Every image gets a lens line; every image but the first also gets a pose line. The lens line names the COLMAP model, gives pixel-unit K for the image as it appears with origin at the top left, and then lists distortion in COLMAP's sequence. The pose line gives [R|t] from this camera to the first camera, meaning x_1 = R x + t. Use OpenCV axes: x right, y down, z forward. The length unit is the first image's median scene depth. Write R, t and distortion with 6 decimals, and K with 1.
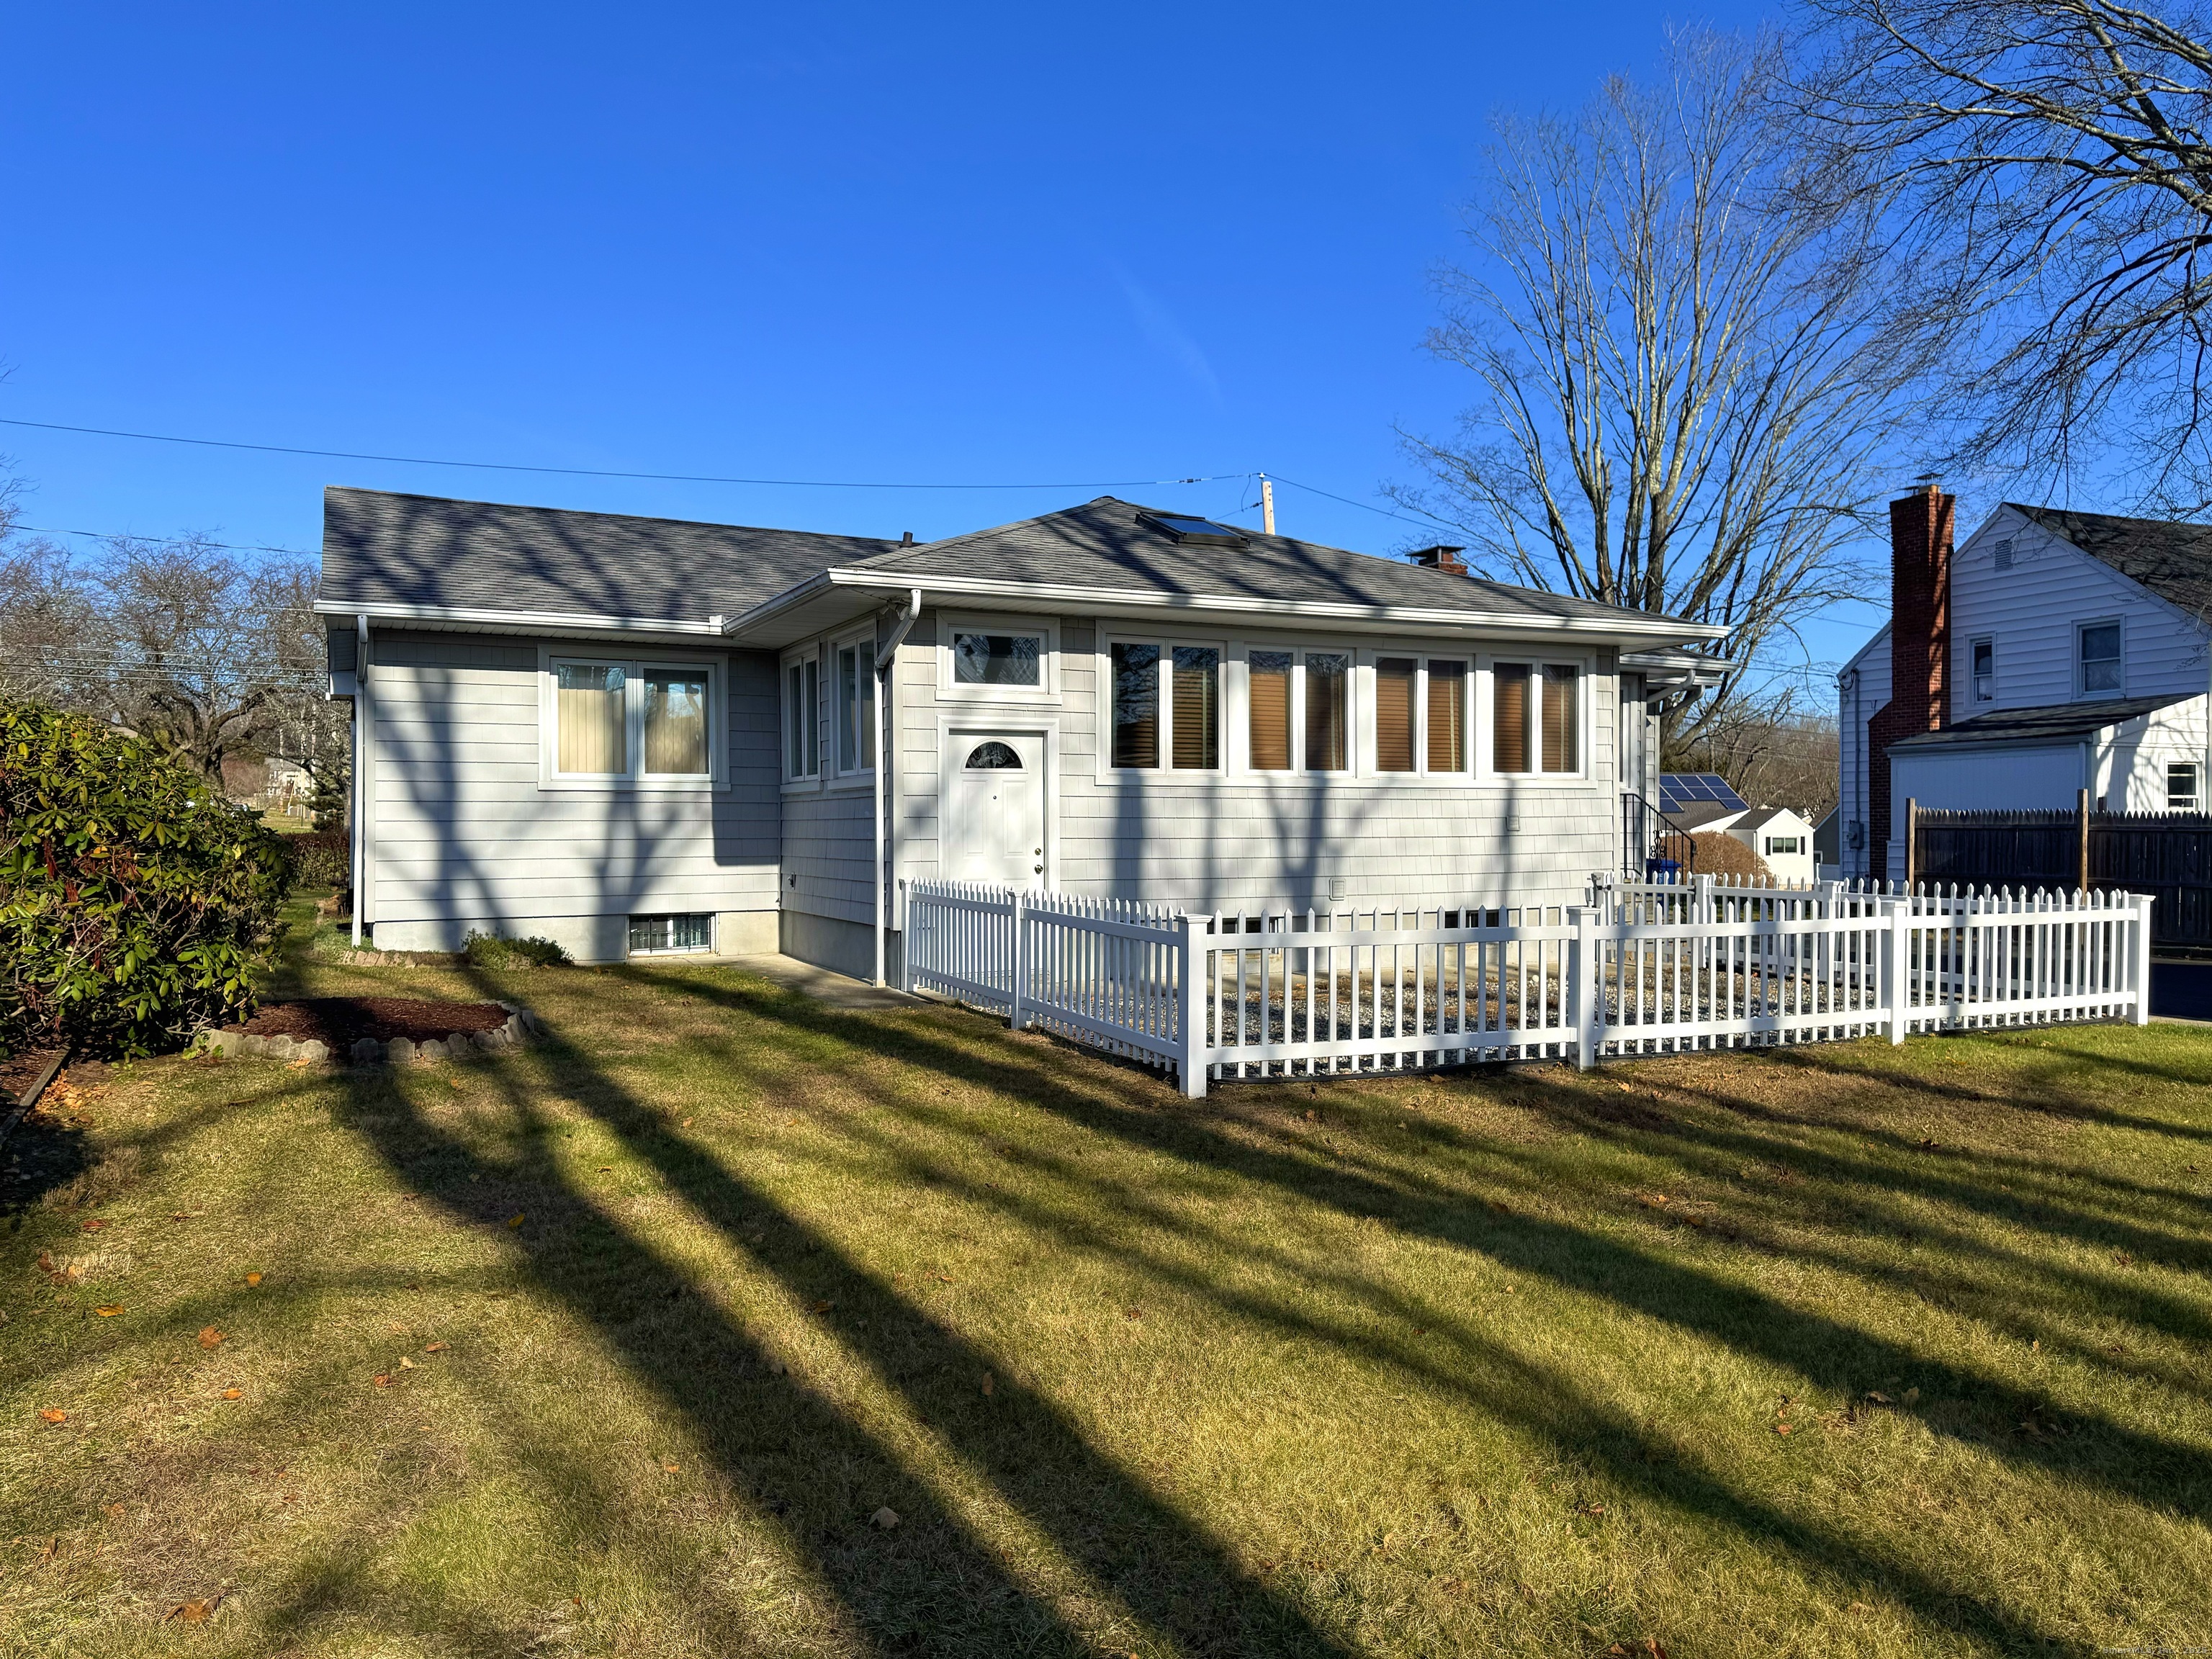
lens RADIAL K [[1540.0, 0, 1120.5], [0, 1540.0, 838.3], [0, 0, 1]] dist [0.049898, -0.001994]
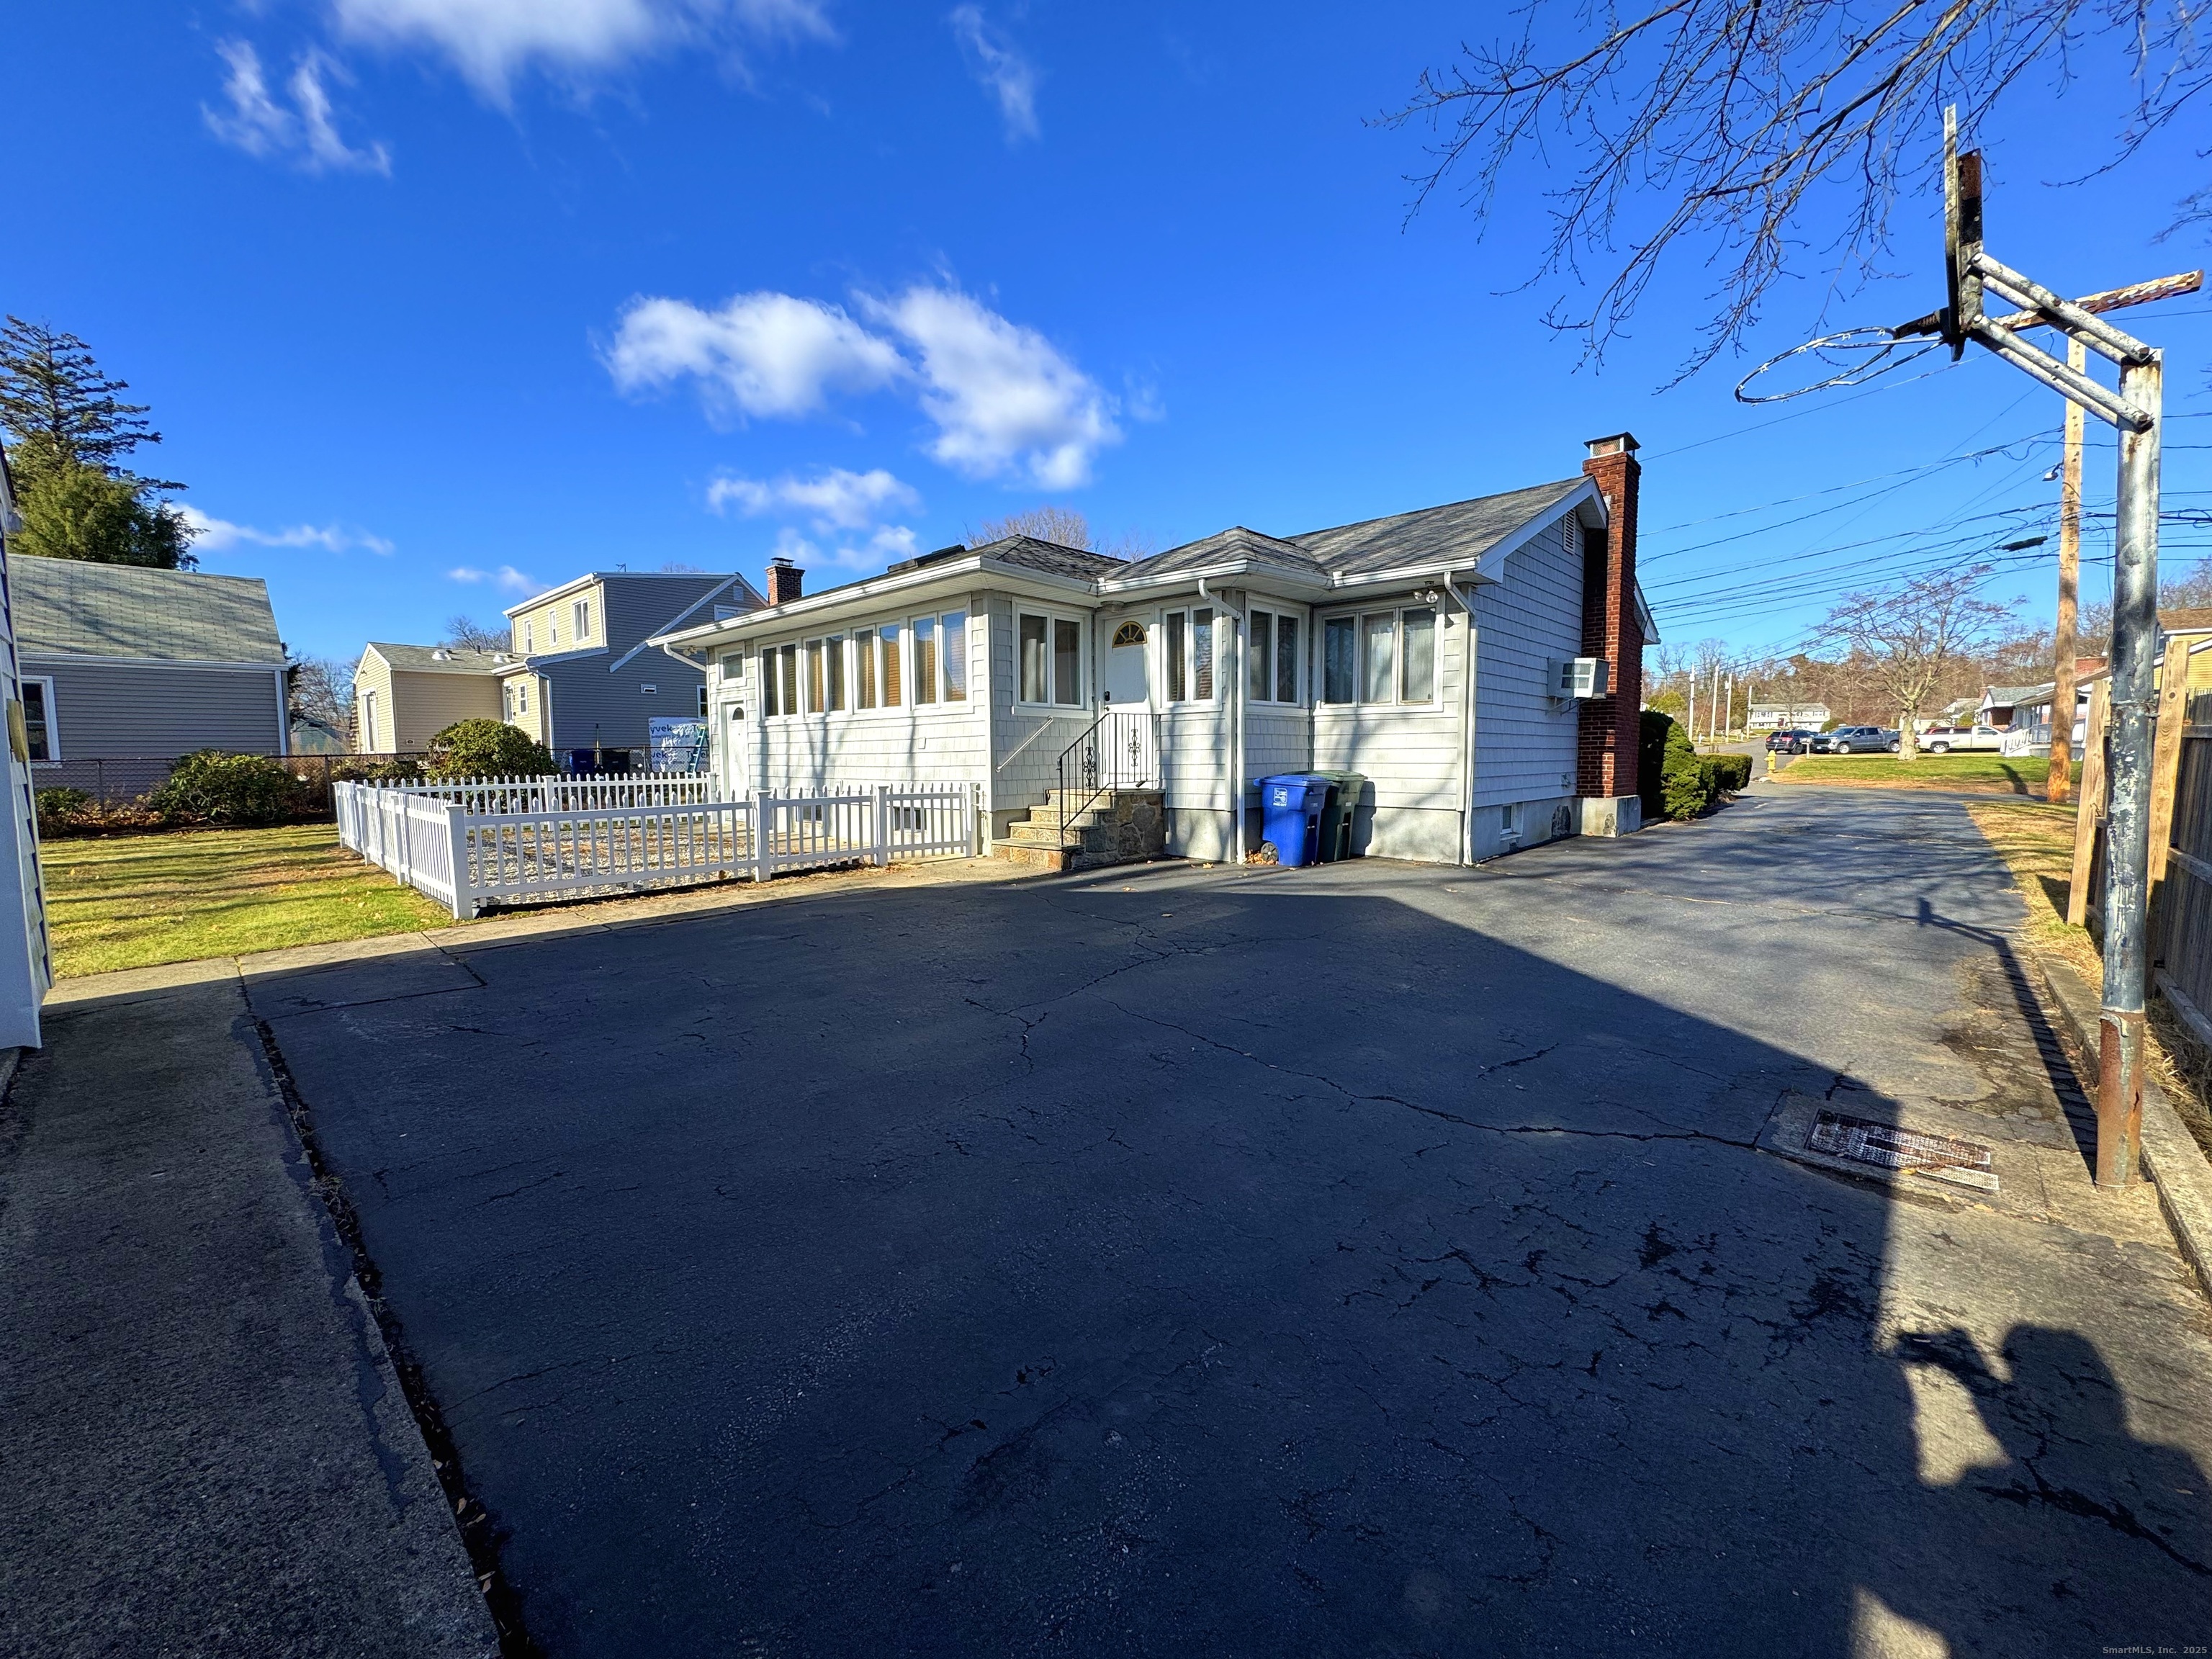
lens RADIAL K [[875.9, 0, 1106.0], [0, 875.9, 829.5], [0, 0, 1]] dist [0.001130, 0.000256]
pose [[0.356591, 0.074871, -0.931256, 1.077034], [-0.008719, 0.997007, 0.076819, 0.005786], [0.934220, -0.019274, 0.356177, 0.936346]]
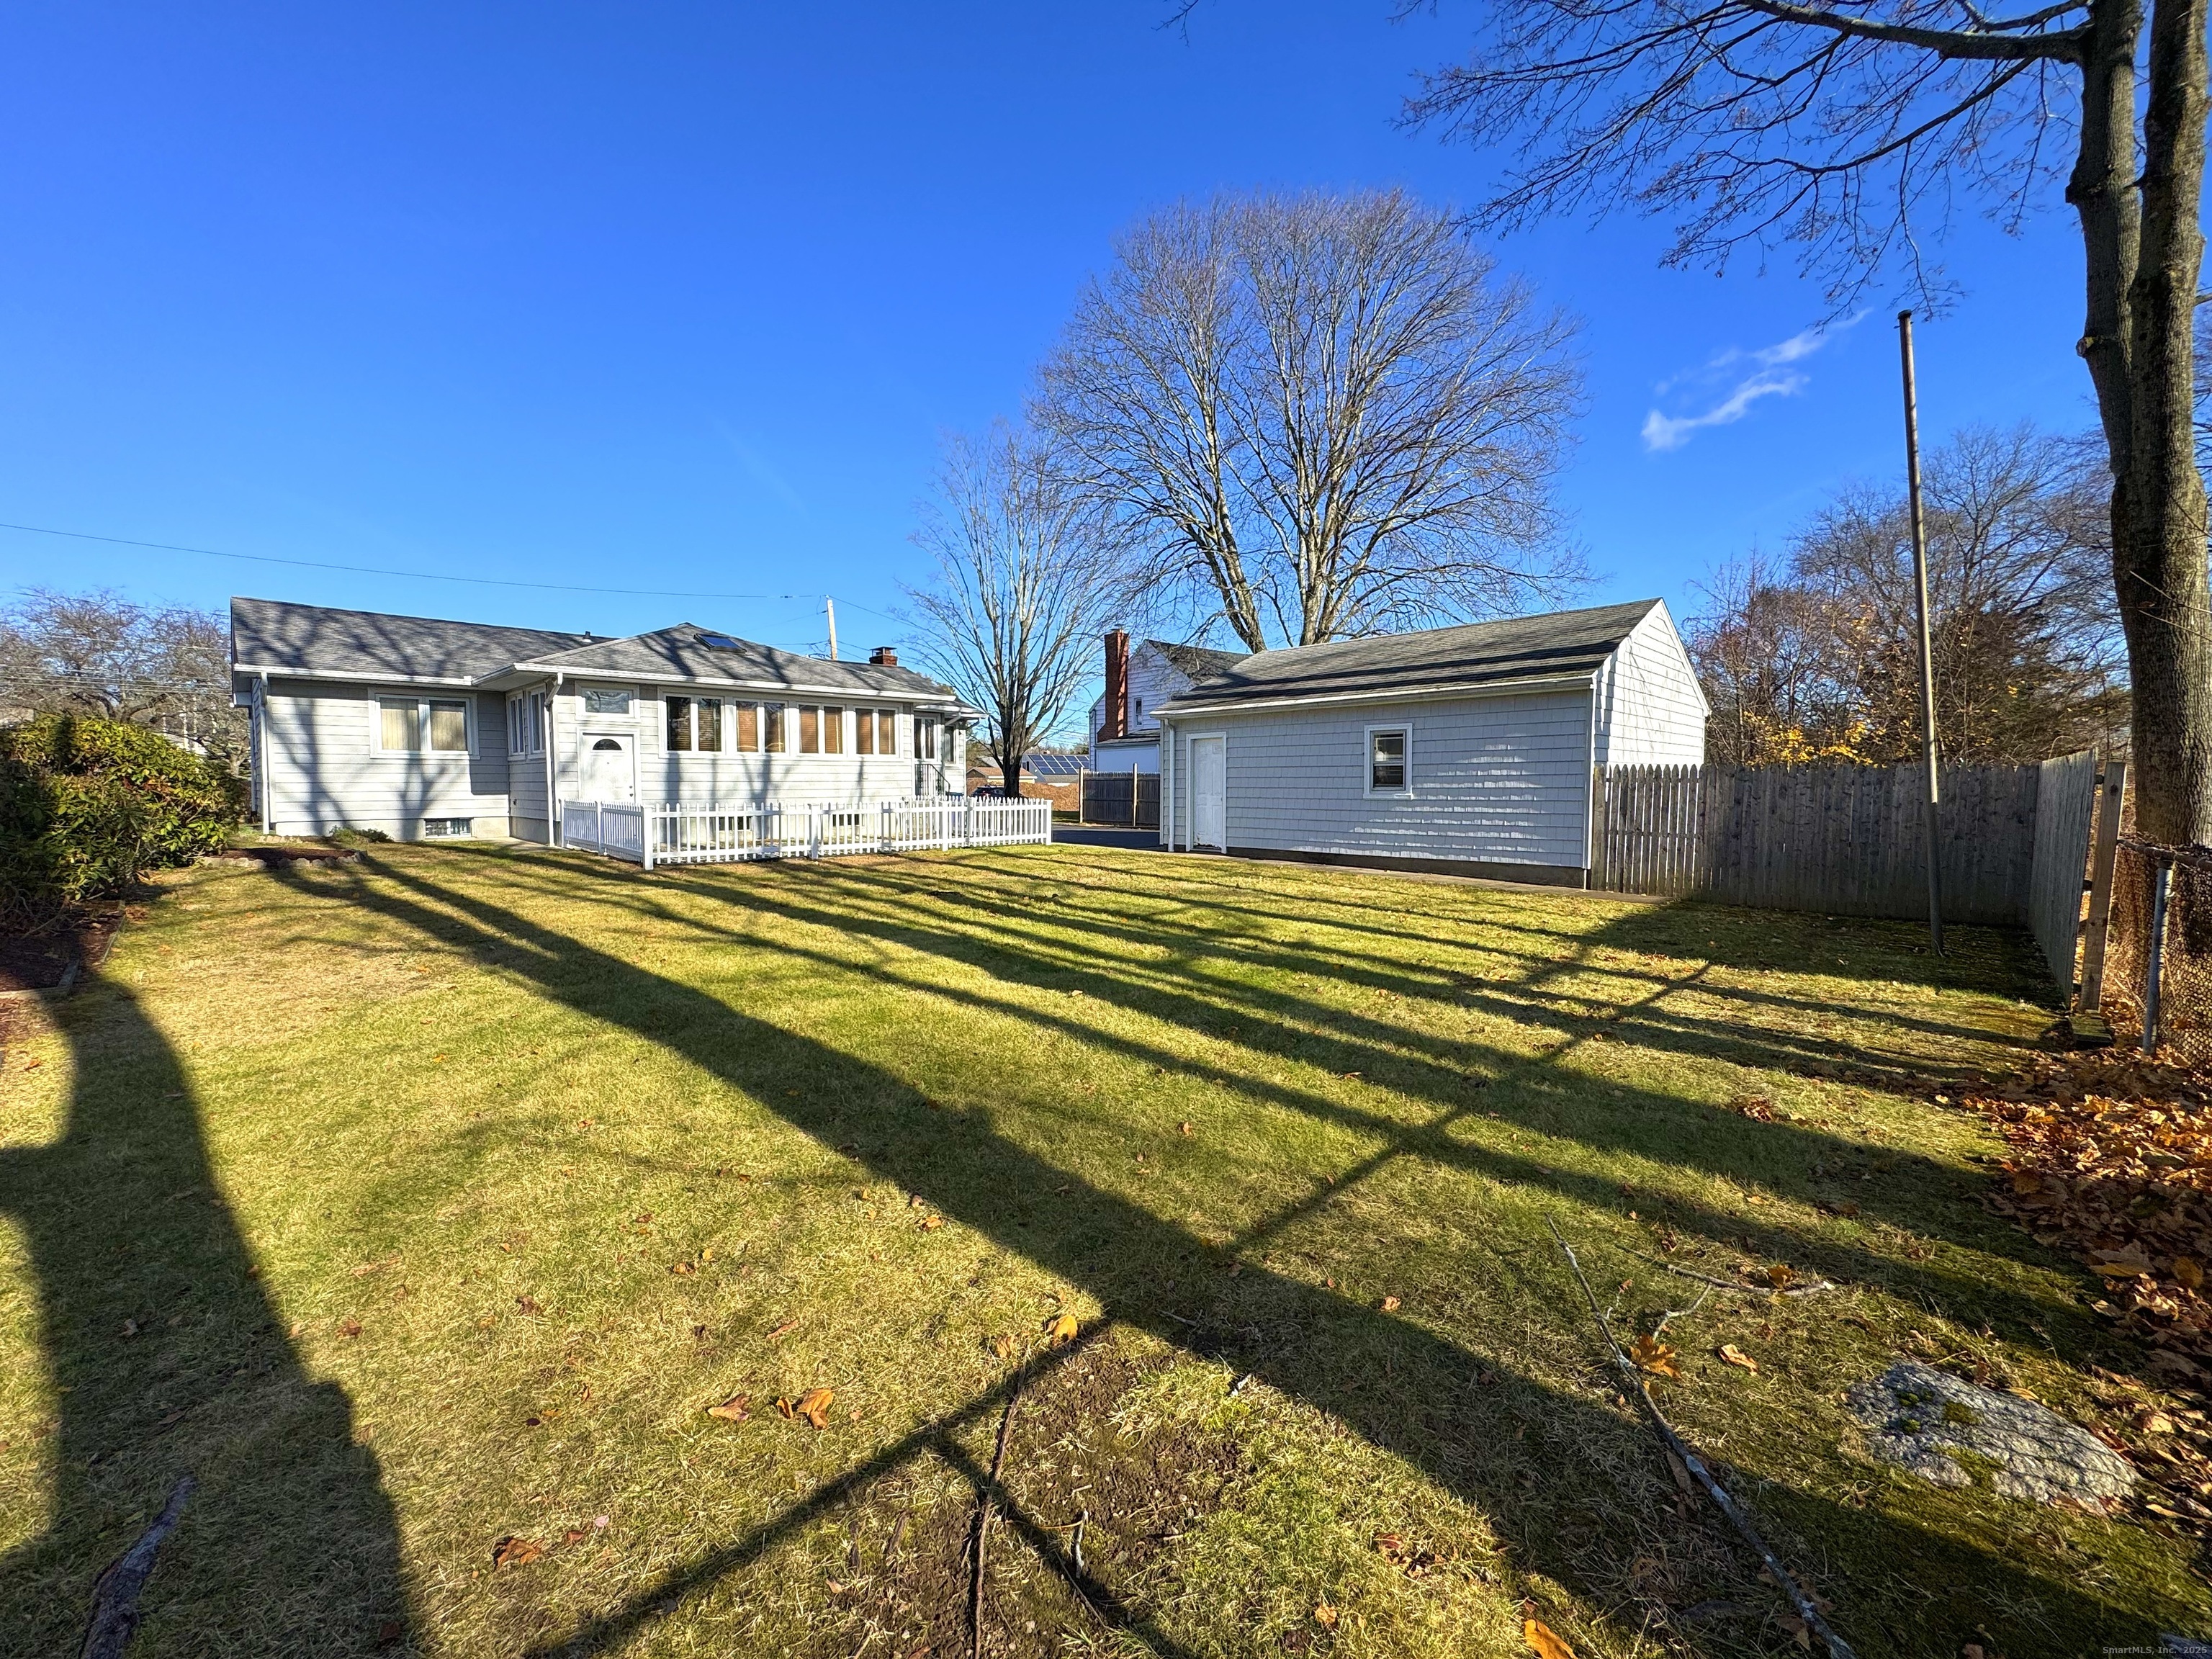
lens RADIAL K [[886.5, 0, 1113.8], [0, 886.5, 839.5], [0, 0, 1]] dist [-0.000965, -0.000007]
pose [[0.946887, -0.020136, 0.320936, 0.188605], [0.002097, 0.998403, 0.056453, 0.012939], [-0.321561, -0.052781, 0.945417, -0.451977]]
